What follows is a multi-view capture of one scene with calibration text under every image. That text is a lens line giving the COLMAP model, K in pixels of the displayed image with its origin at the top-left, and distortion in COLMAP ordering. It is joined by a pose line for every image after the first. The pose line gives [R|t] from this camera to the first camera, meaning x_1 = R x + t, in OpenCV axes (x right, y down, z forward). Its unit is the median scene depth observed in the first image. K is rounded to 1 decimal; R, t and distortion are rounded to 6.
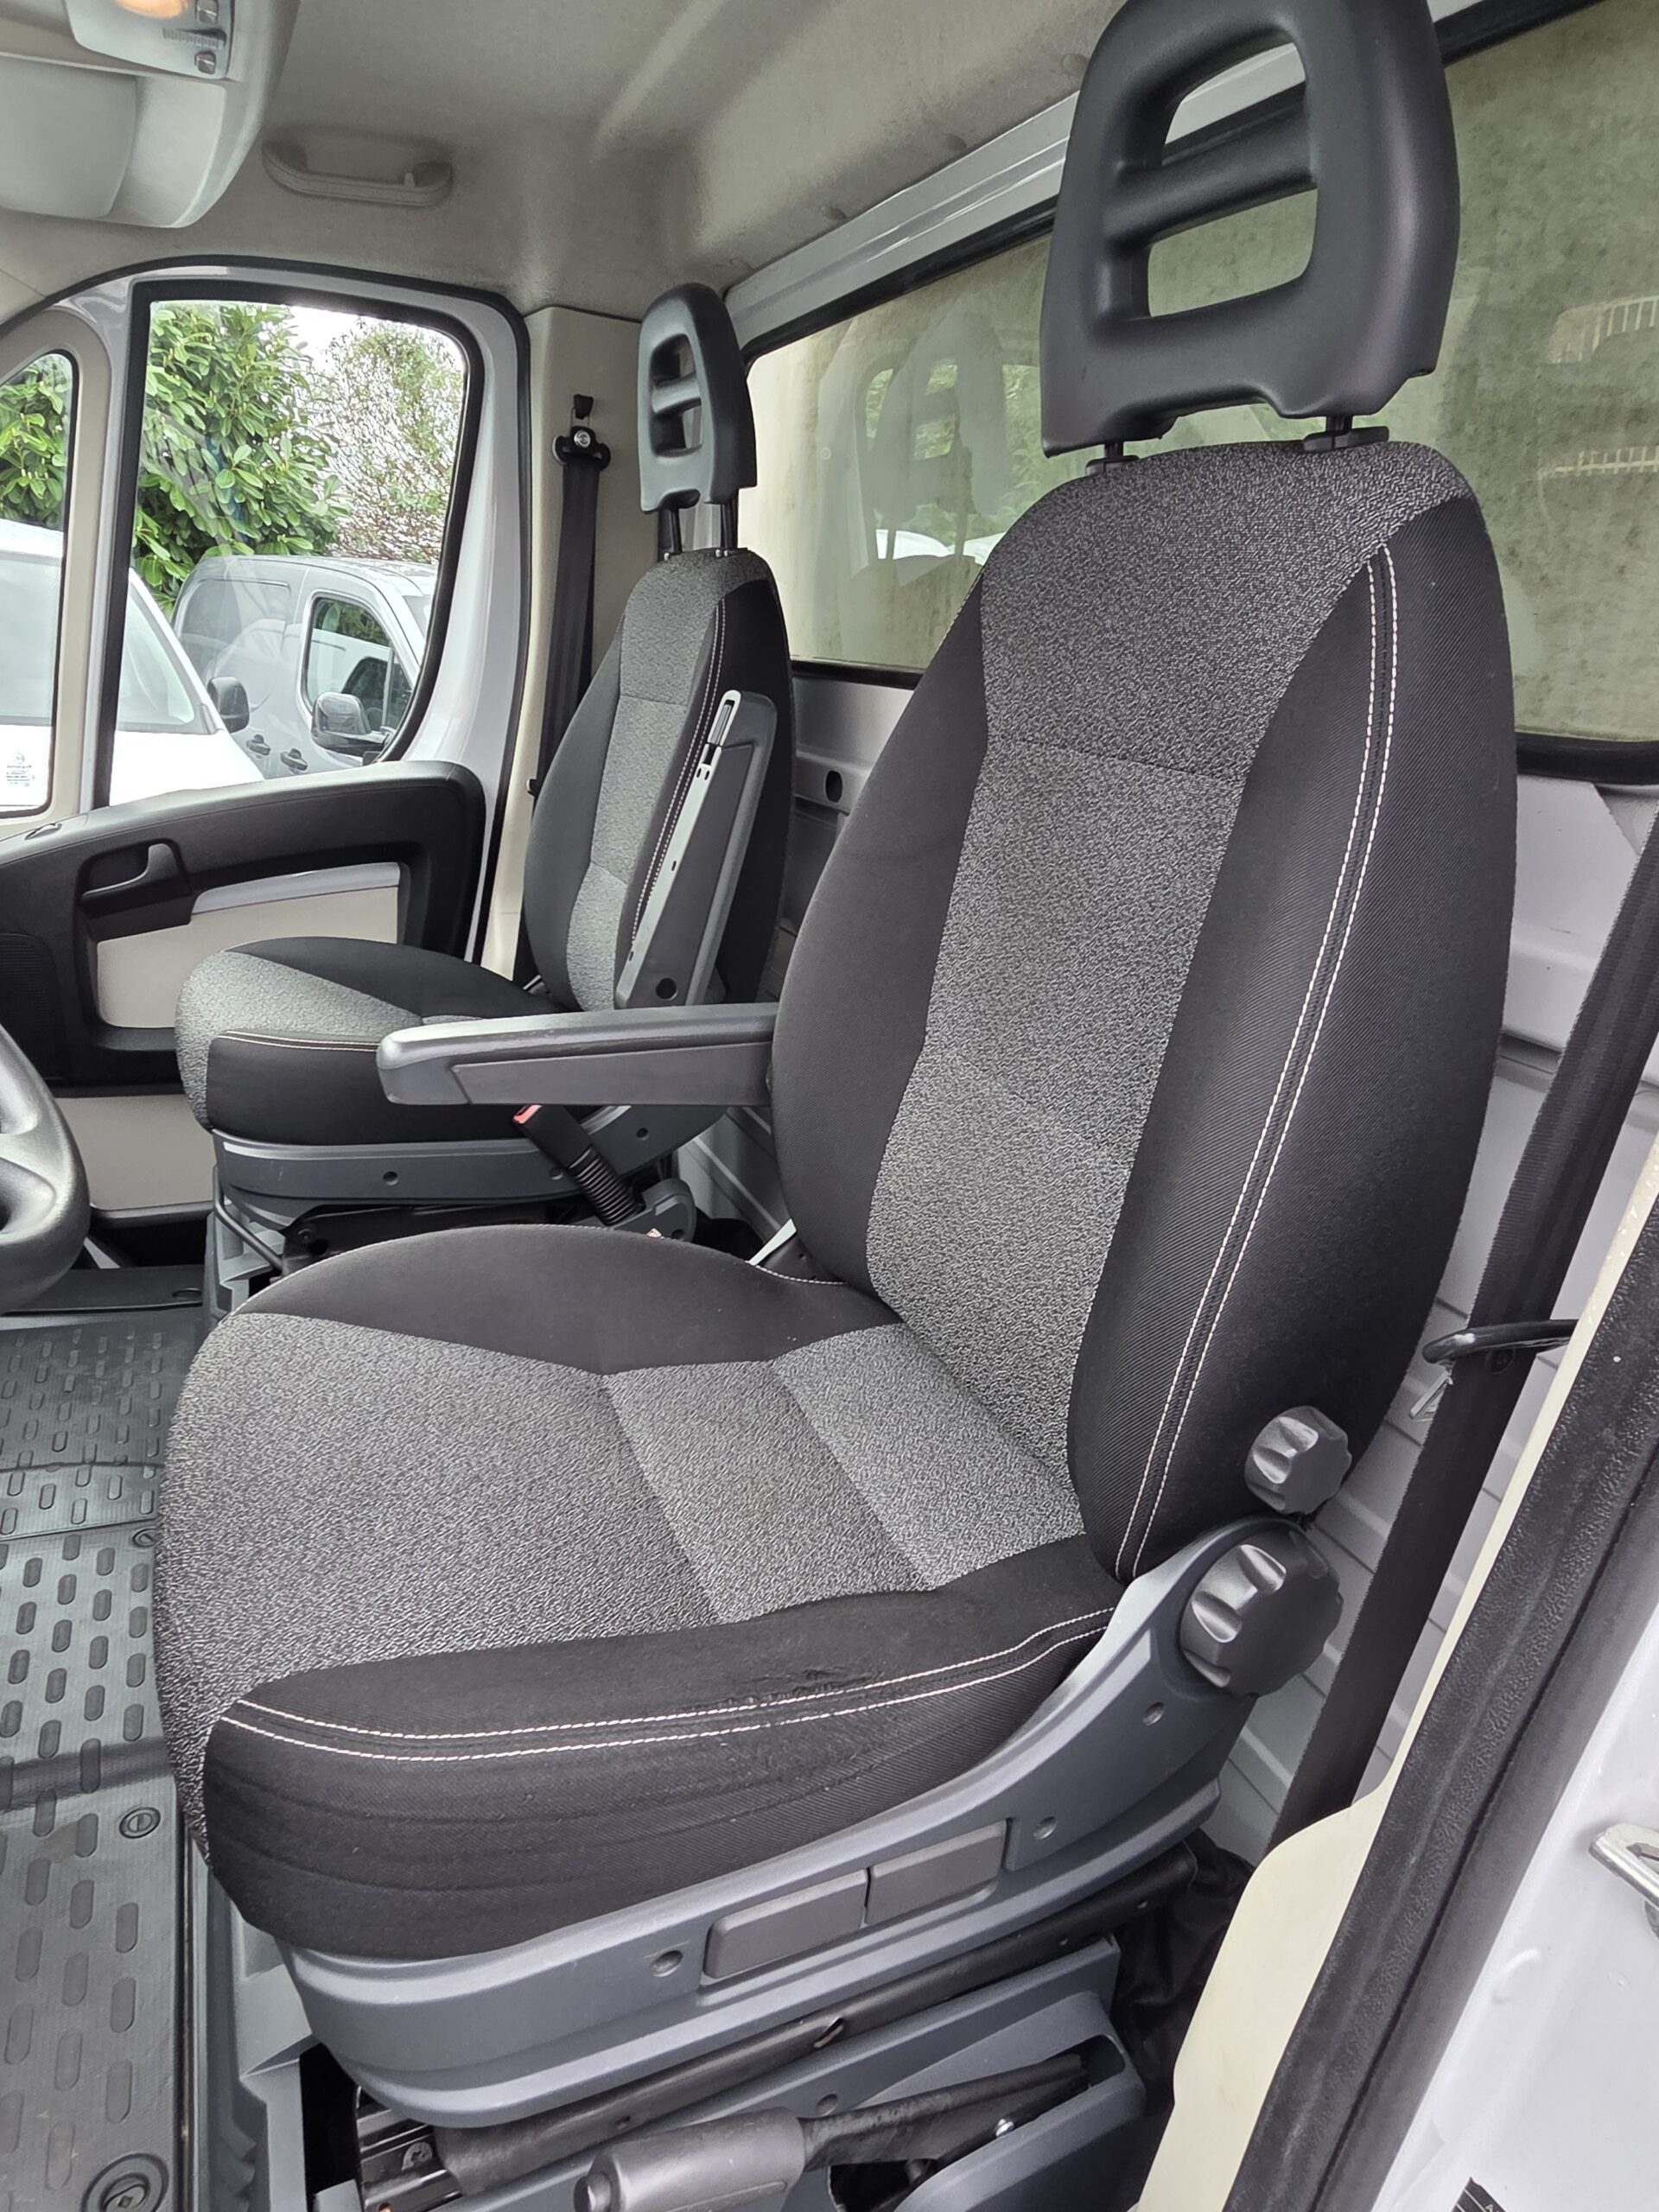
lens RADIAL K [[1277.7, 0, 822.2], [0, 1277.7, 1102.6], [0, 0, 1]] dist [0.004721, -0.004855]
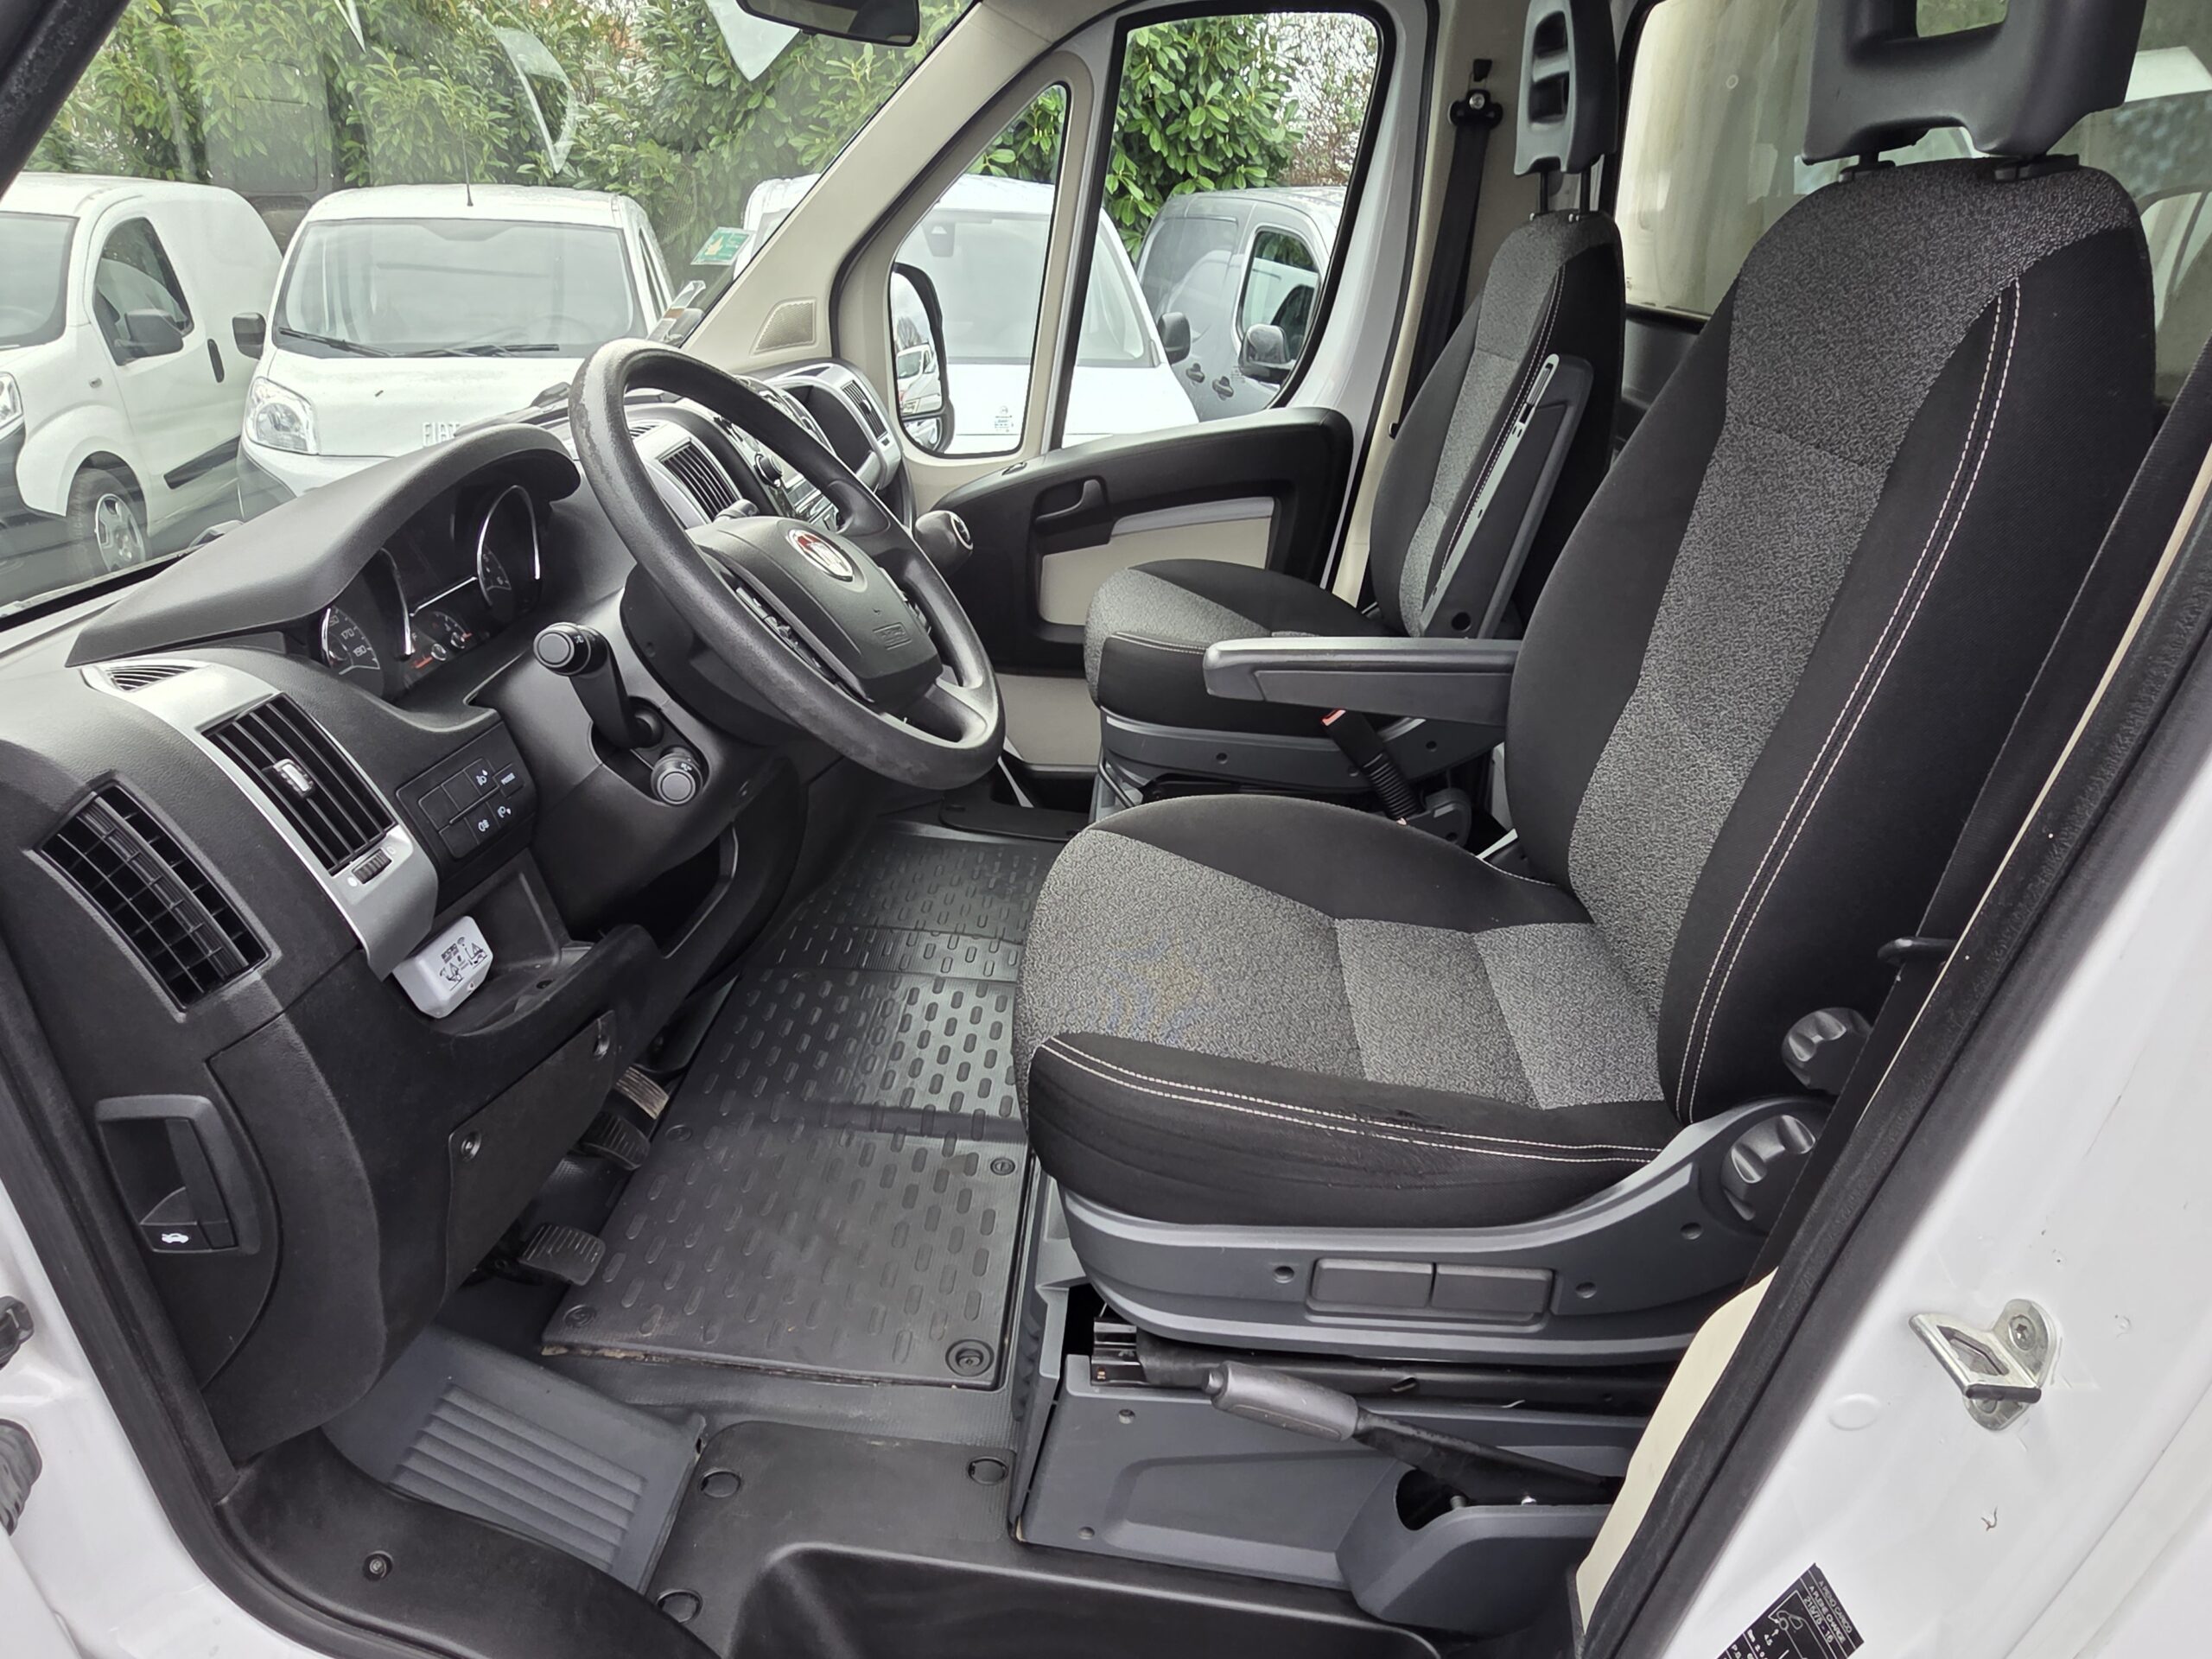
lens RADIAL K [[1277.7, 0, 1102.5], [0, 1277.7, 839.2], [0, 0, 1]] dist [0.004721, -0.004855]
pose [[0.887161, 0.141034, -0.439380, 0.128497], [-0.100470, 0.988343, 0.114382, 0.005786], [0.450390, -0.057331, 0.890989, -0.189458]]
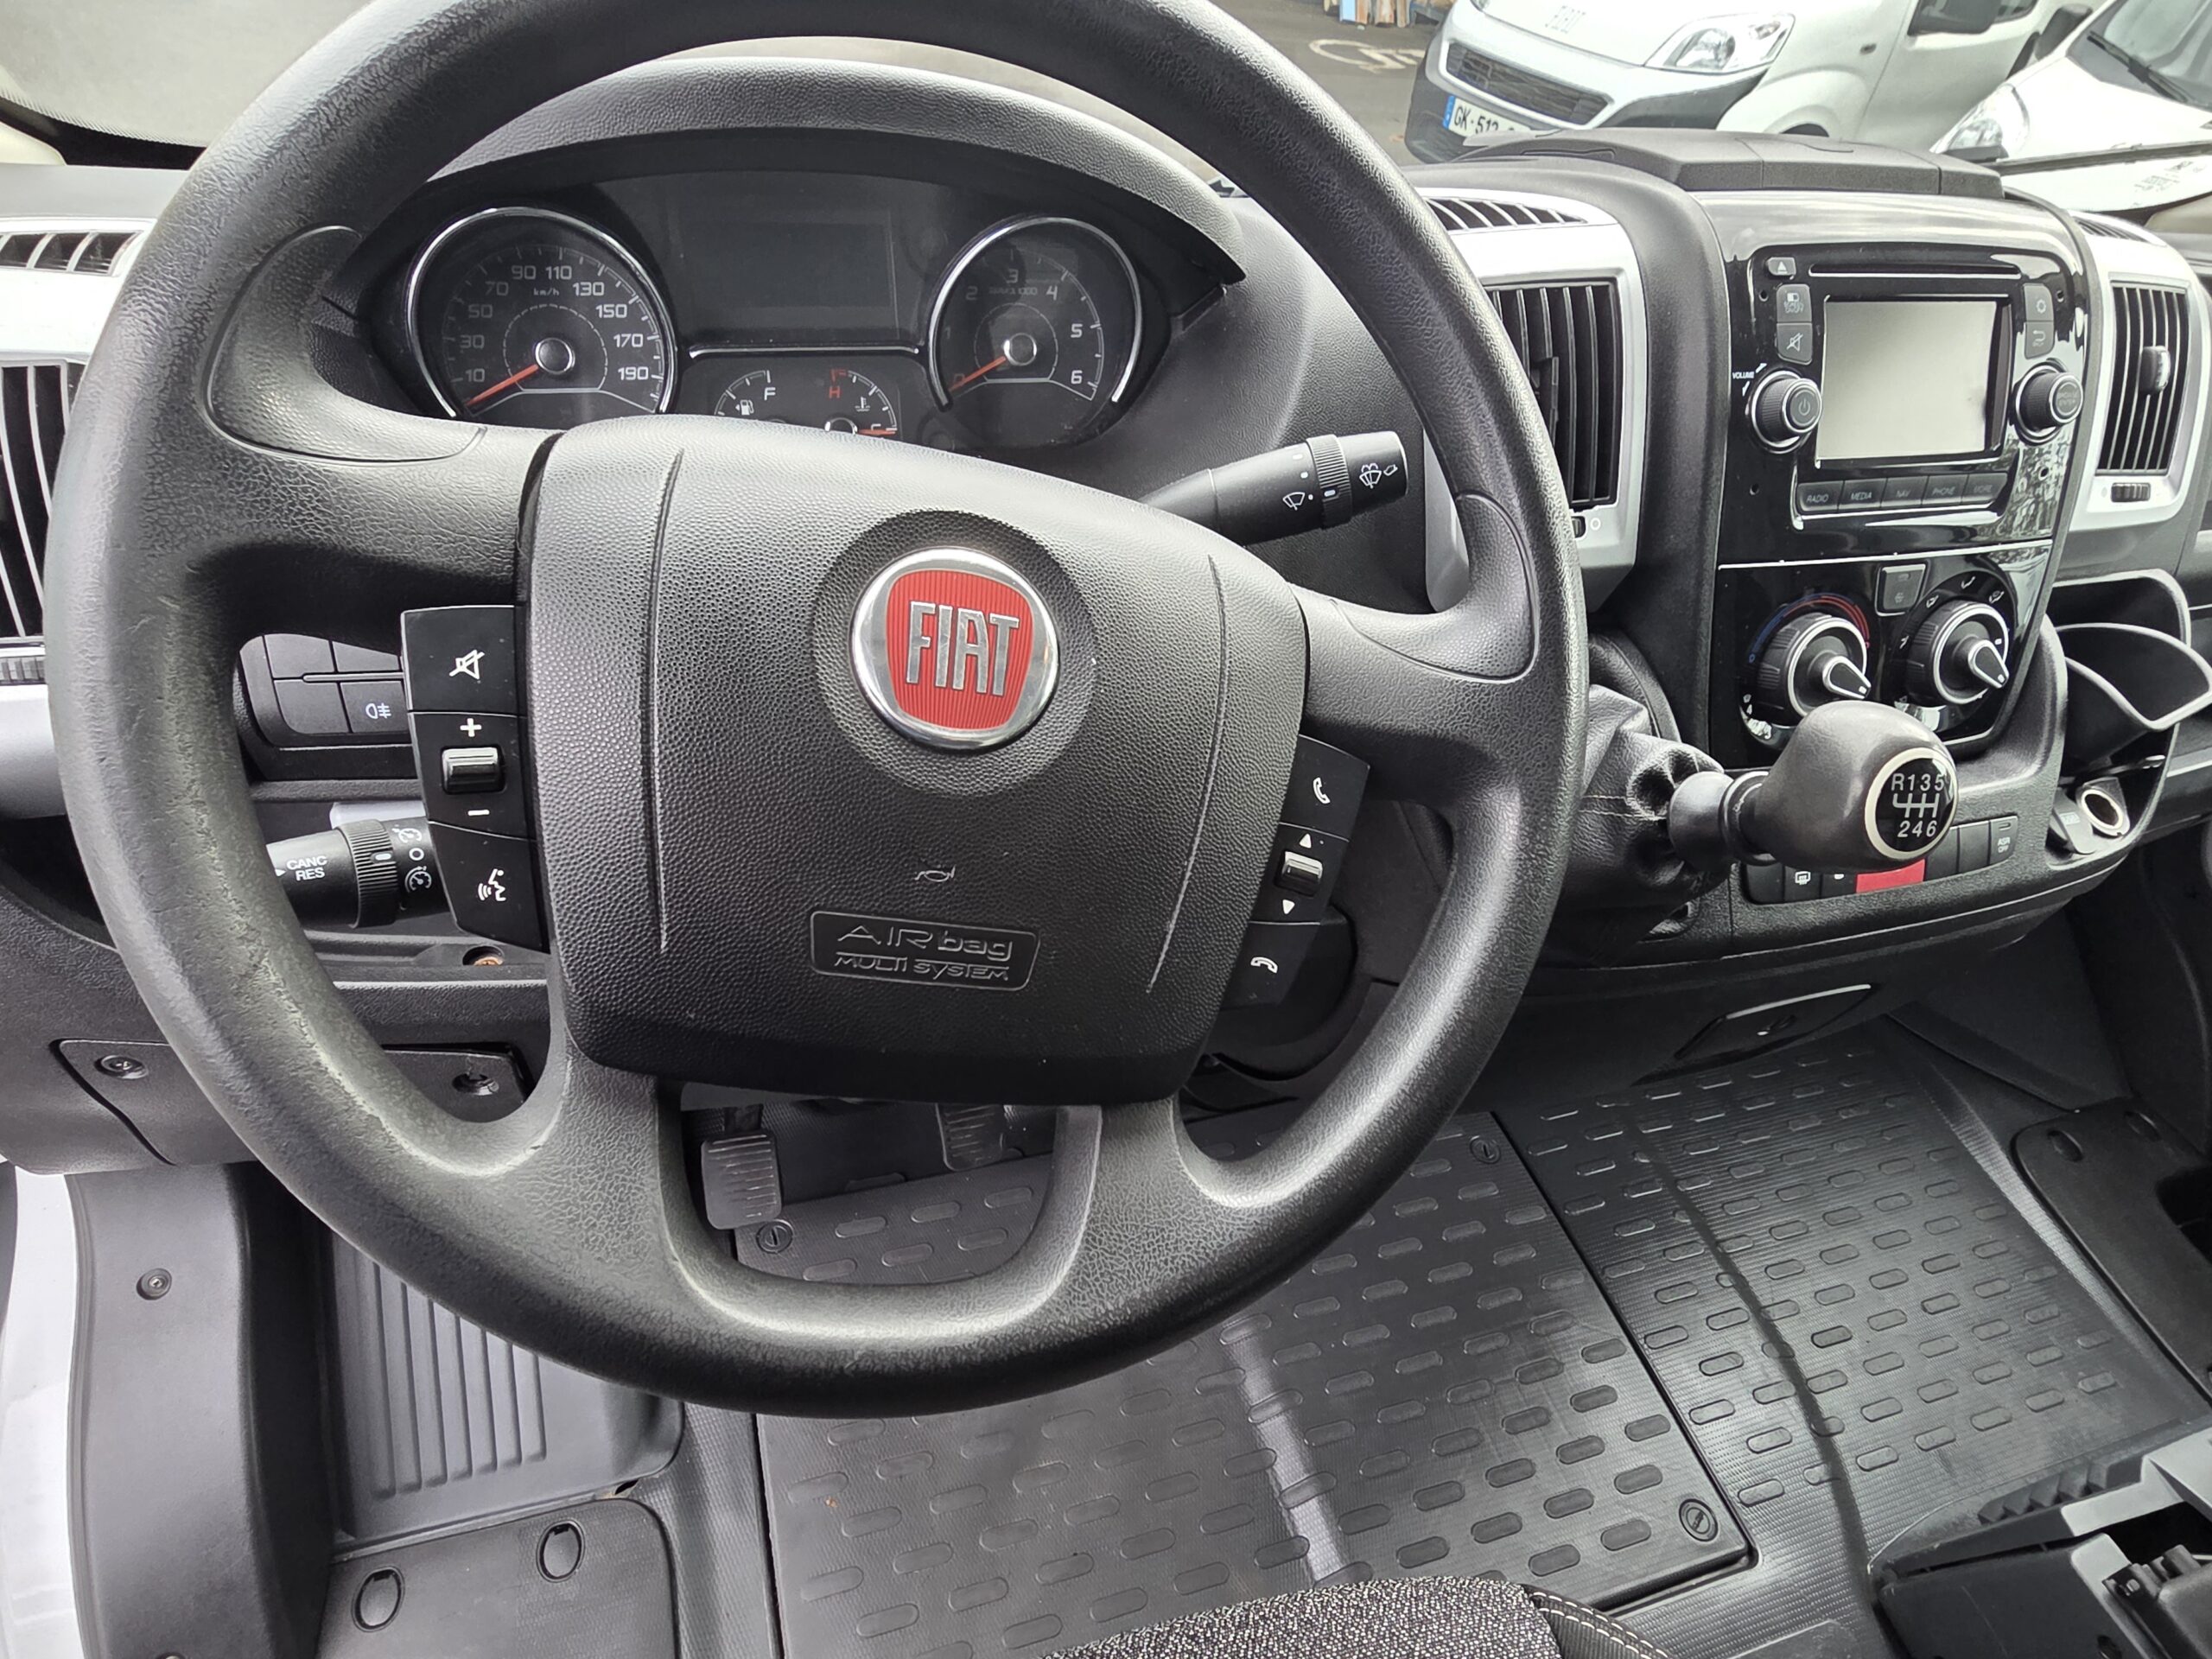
lens RADIAL K [[1277.7, 0, 1102.5], [0, 1277.7, 839.2], [0, 0, 1]] dist [0.004721, -0.004855]
pose [[-0.112149, 0.589450, -0.799982, -0.129986], [-0.447418, 0.688884, 0.570313, -0.187713], [0.887266, 0.421886, 0.186473, 0.388453]]
